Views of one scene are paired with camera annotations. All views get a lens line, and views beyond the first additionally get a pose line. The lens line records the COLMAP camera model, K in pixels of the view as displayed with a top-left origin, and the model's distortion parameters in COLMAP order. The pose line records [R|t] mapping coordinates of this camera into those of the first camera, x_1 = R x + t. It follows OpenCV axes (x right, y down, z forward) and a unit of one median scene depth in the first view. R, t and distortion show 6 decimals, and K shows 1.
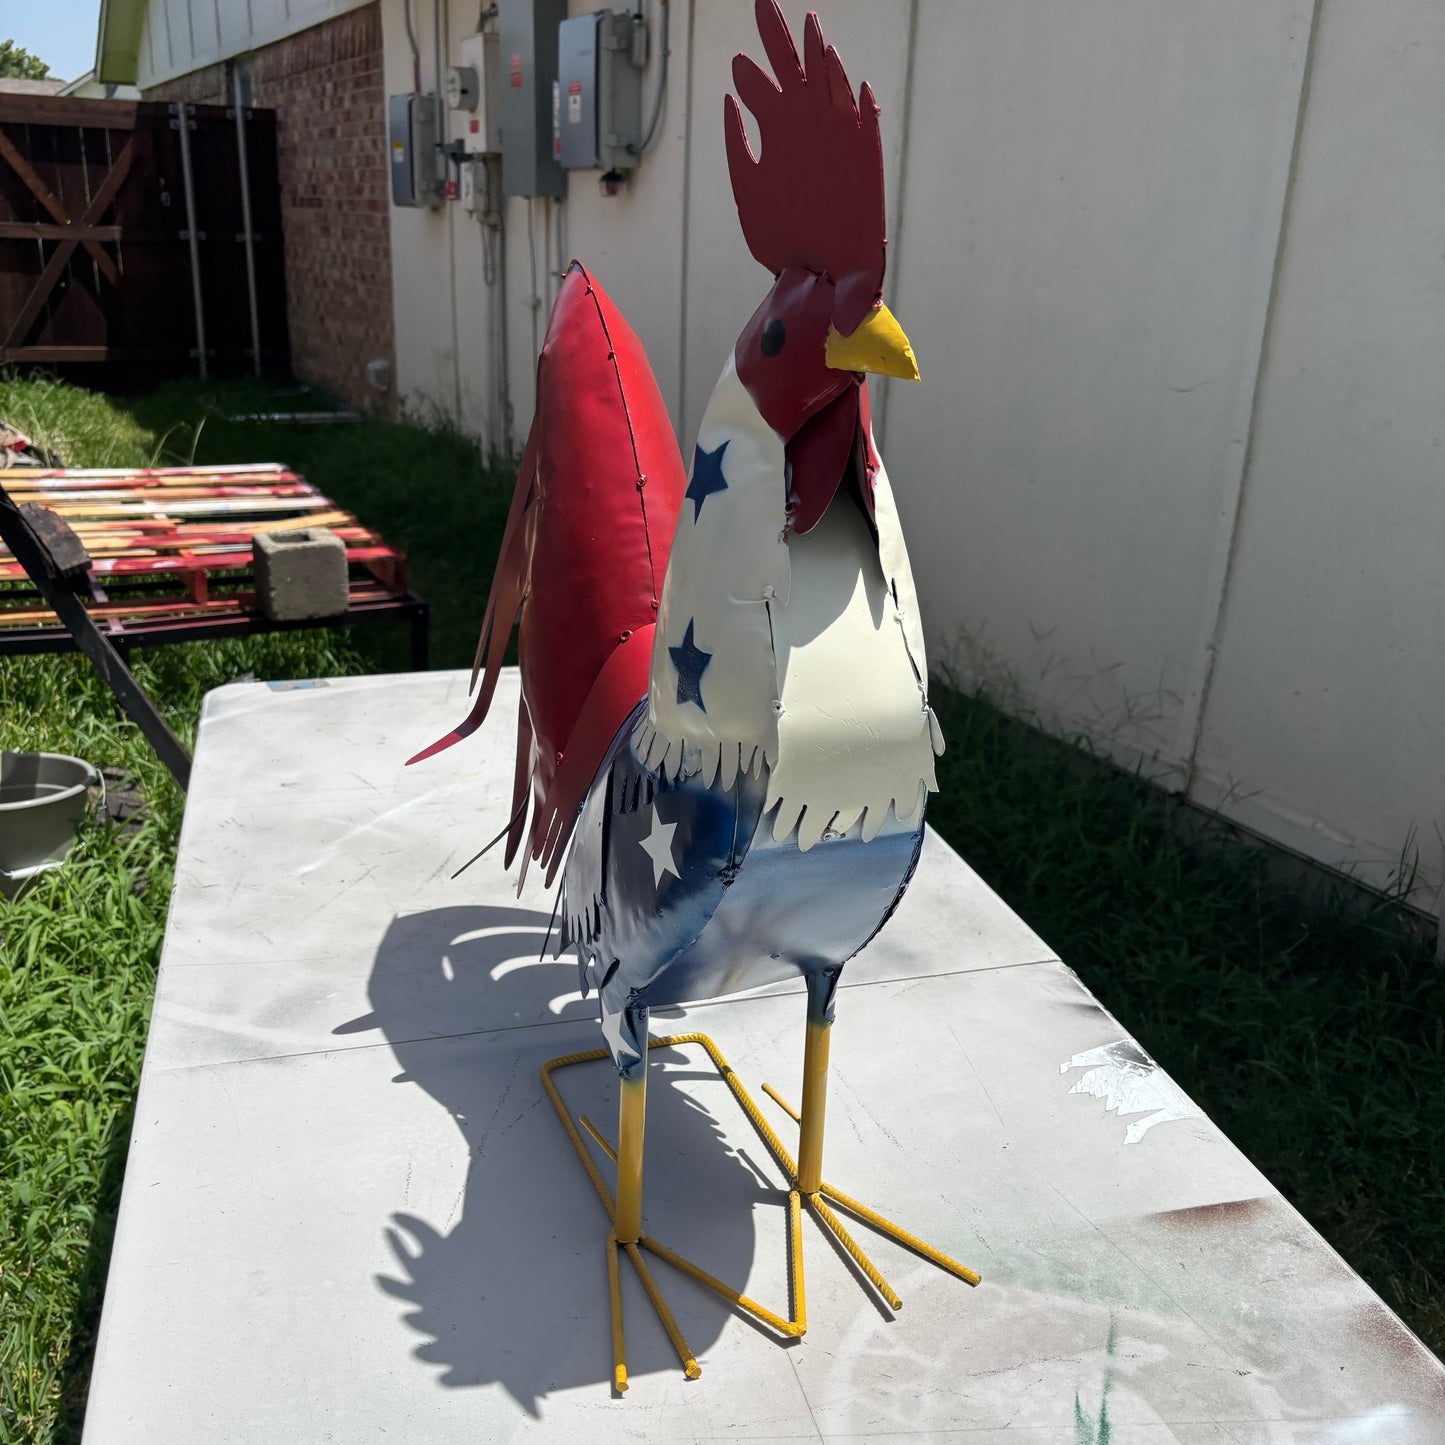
lens RADIAL K [[1406.2, 0, 725.6], [0, 1406.2, 702.4], [0, 0, 1]] dist [0.025353, -0.011179]
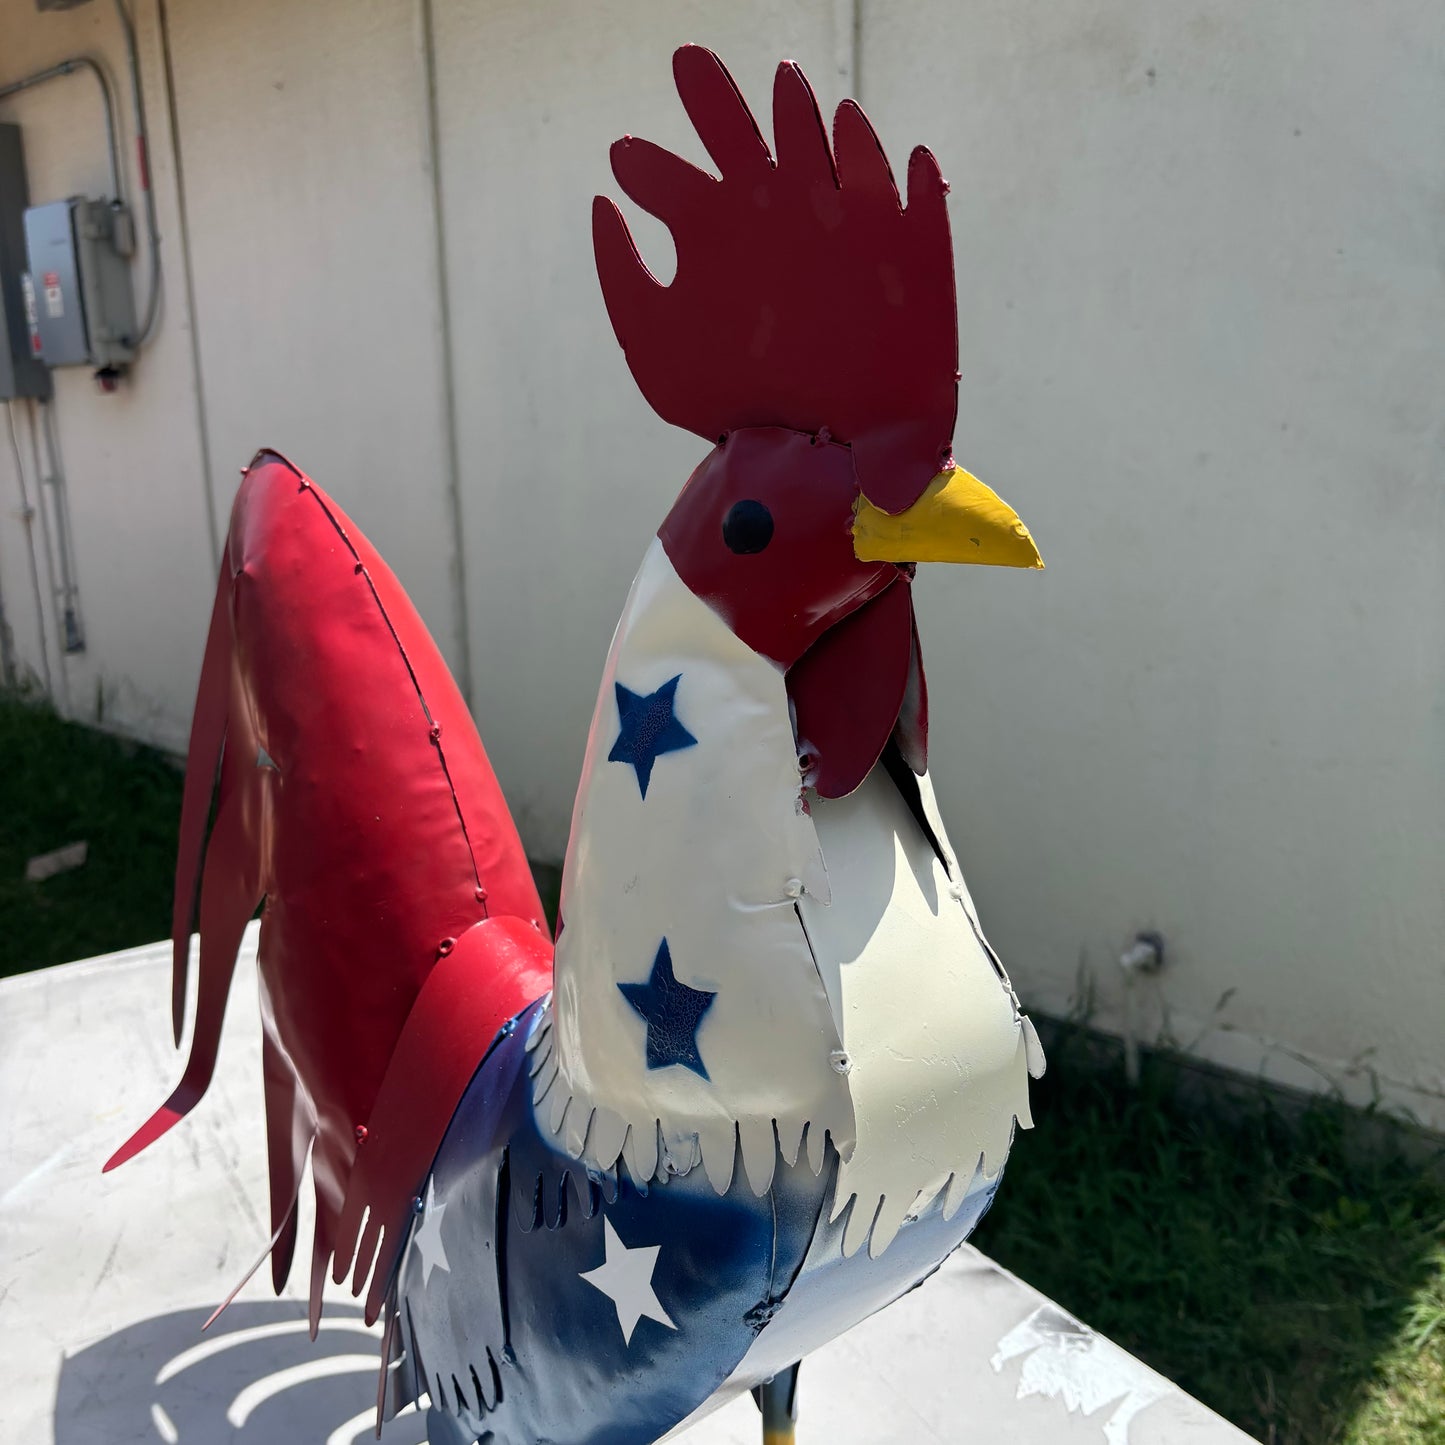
lens RADIAL K [[1448.0, 0, 705.1], [0, 1448.0, 733.2], [0, 0, 1]] dist [0.023858, -0.017849]
pose [[0.949323, -0.126895, 0.287547, -0.052450], [0.155620, 0.984632, -0.079254, -0.027358], [-0.273071, 0.119986, 0.954482, 0.088466]]
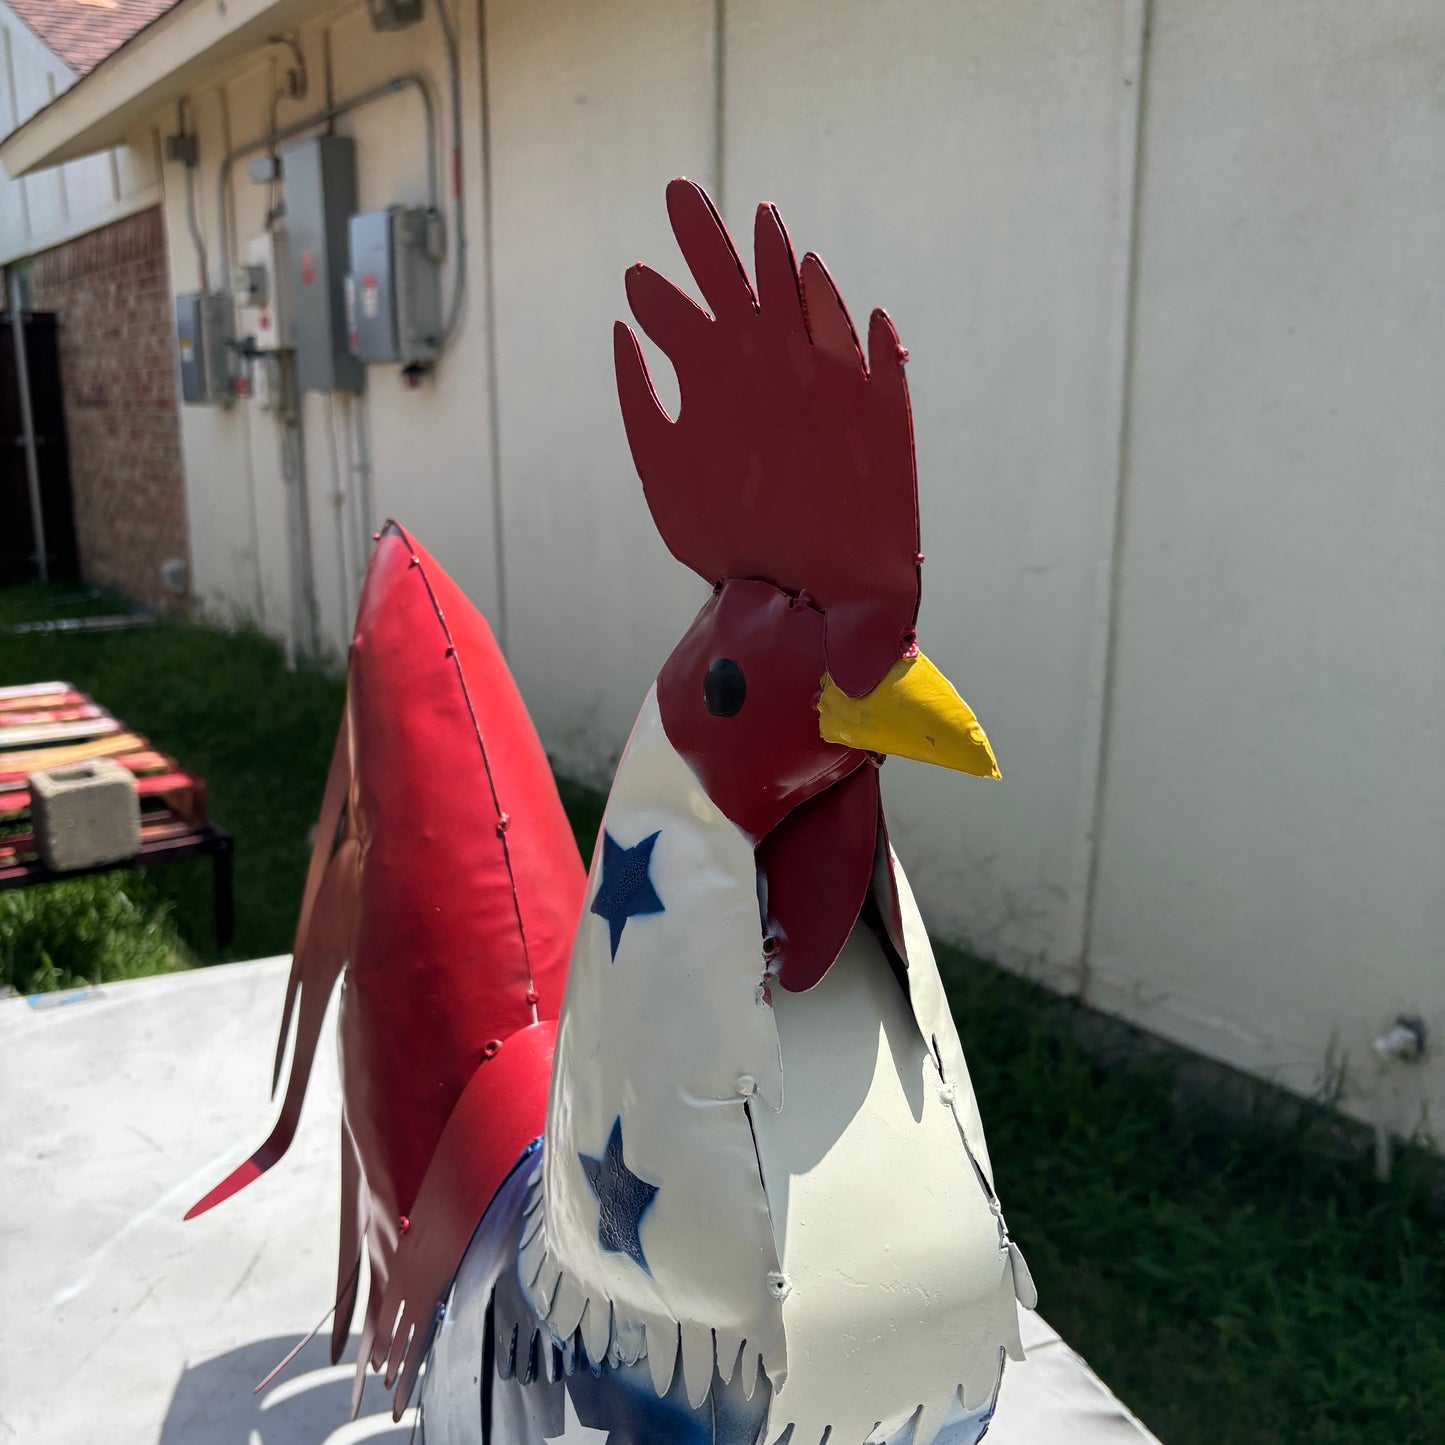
lens RADIAL K [[1454.9, 0, 701.0], [0, 1454.9, 715.5], [0, 0, 1]] dist [0.010961, -0.001052]
pose [[0.992628, -0.062700, 0.103727, -0.011912], [0.074258, 0.990974, -0.111605, -0.044702], [-0.095793, 0.118484, 0.988324, 0.090447]]
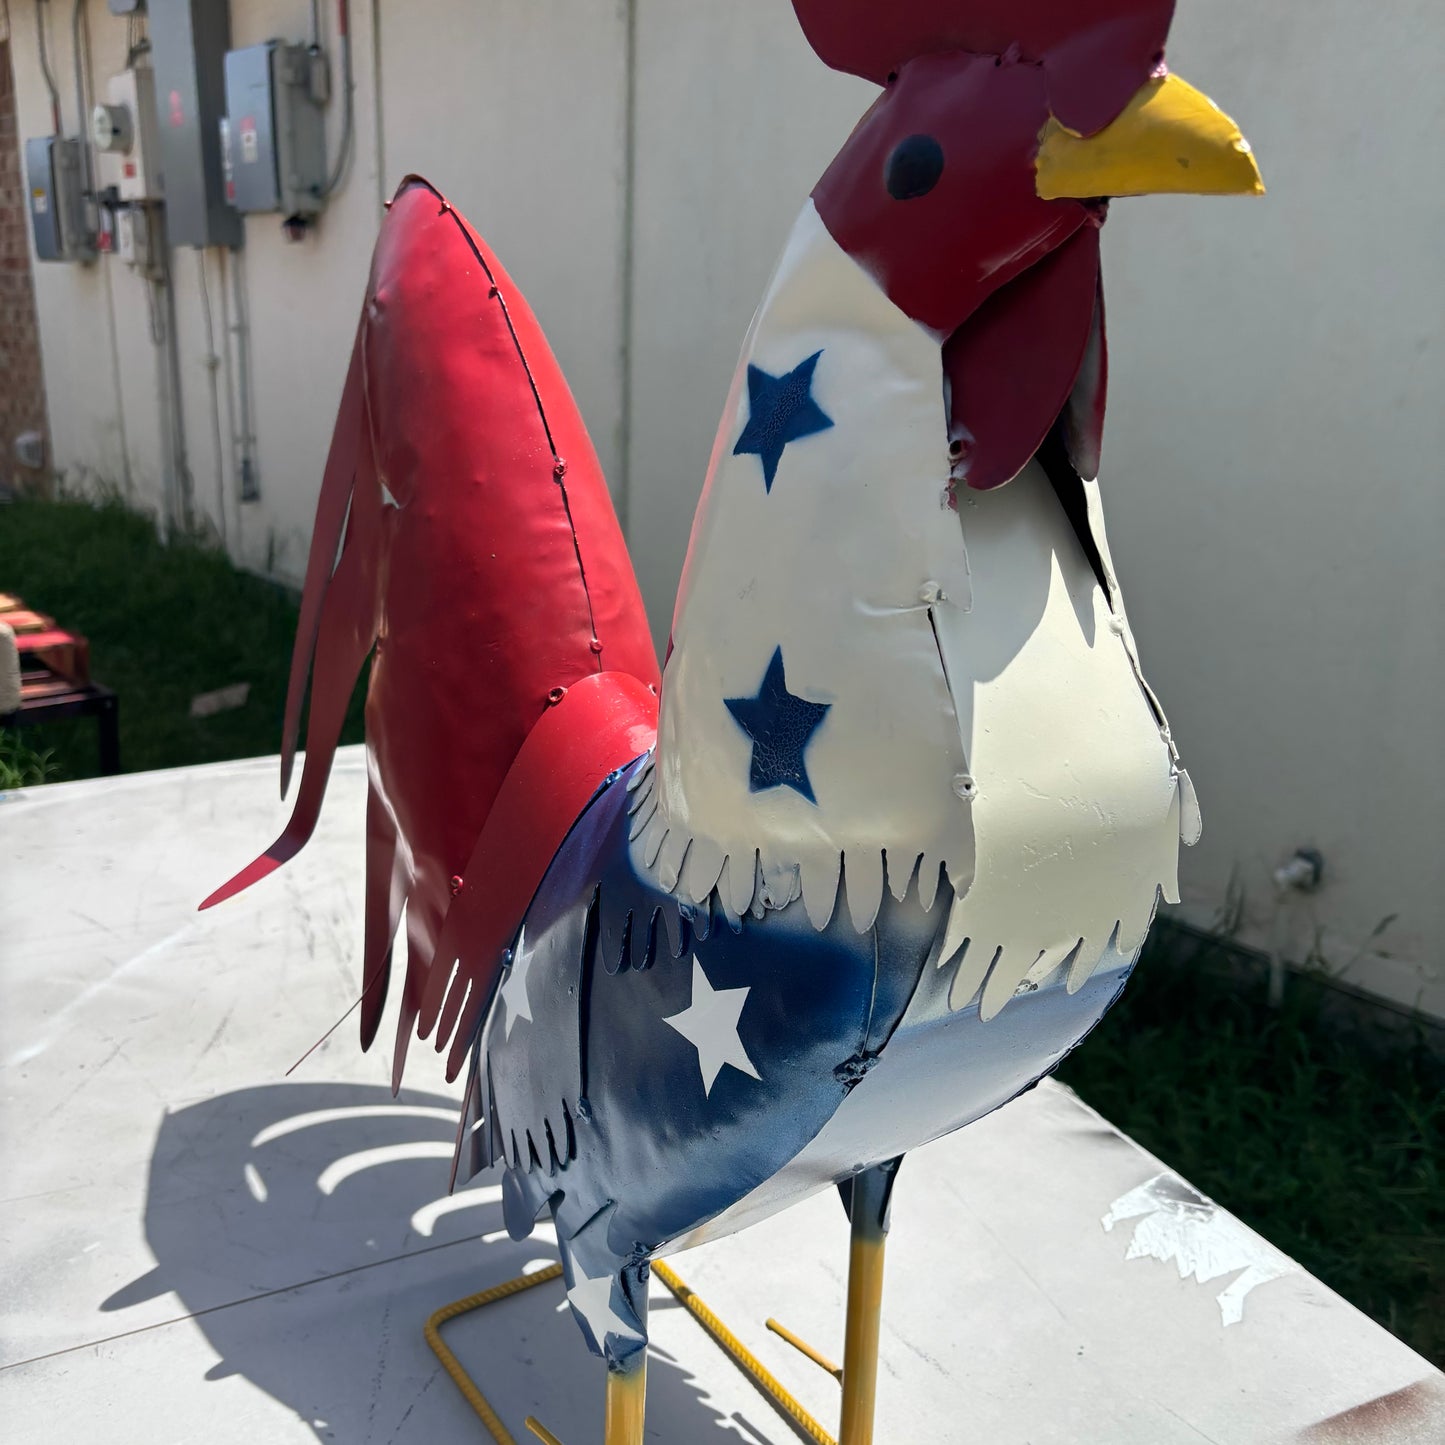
lens RADIAL K [[1461.9, 0, 722.5], [0, 1461.9, 722.5], [0, 0, 1]] dist [-0.006637, 0.018278]
pose [[0.979331, -0.063886, 0.191912, -0.046252], [0.070534, 0.997116, -0.028004, -0.003370], [-0.189570, 0.040961, 0.981012, 0.108518]]
